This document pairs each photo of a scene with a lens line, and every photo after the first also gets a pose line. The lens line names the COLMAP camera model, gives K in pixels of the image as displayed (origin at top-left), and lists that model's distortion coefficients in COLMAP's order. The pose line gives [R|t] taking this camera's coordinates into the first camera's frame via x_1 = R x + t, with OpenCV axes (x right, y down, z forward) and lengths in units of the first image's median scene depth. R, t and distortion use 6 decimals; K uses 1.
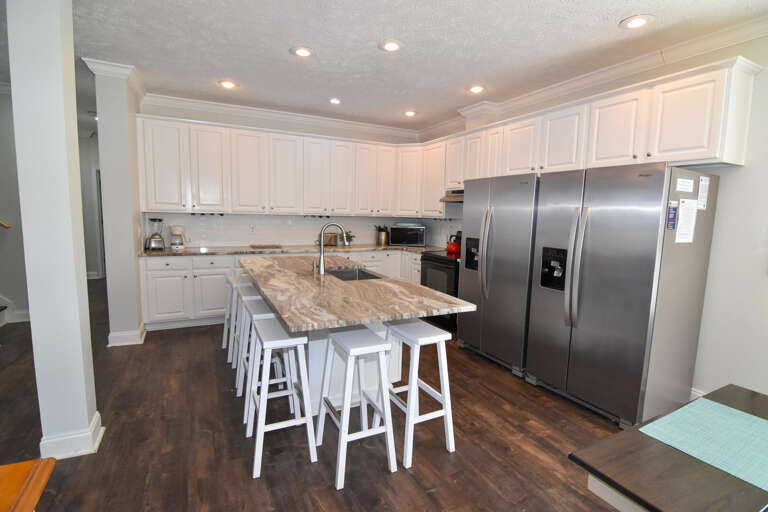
lens RADIAL K [[376.3, 0, 386.1], [0, 376.3, 256.2], [0, 0, 1]] dist [-0.035624, -0.002527]
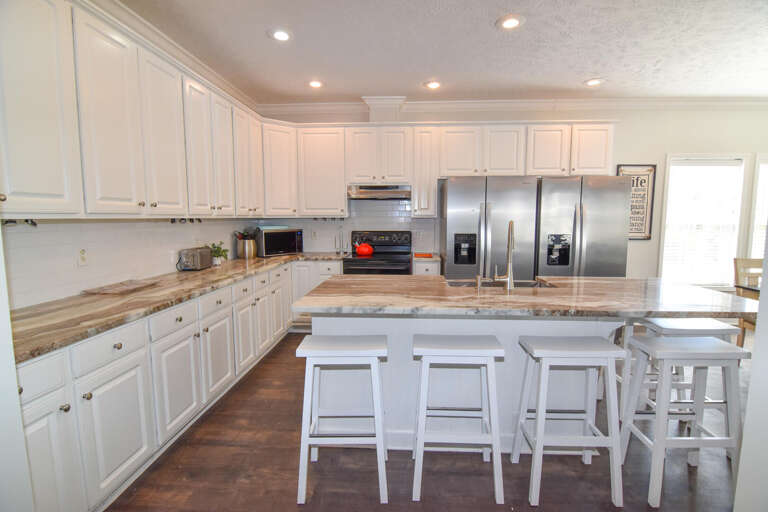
lens RADIAL K [[376.3, 0, 387.3], [0, 376.3, 256.8], [0, 0, 1]] dist [-0.035624, -0.002527]
pose [[0.498019, -0.114598, 0.859560, -0.574339], [0.112886, 0.991362, 0.066766, -0.059956], [-0.859787, 0.063782, 0.506654, 0.502888]]
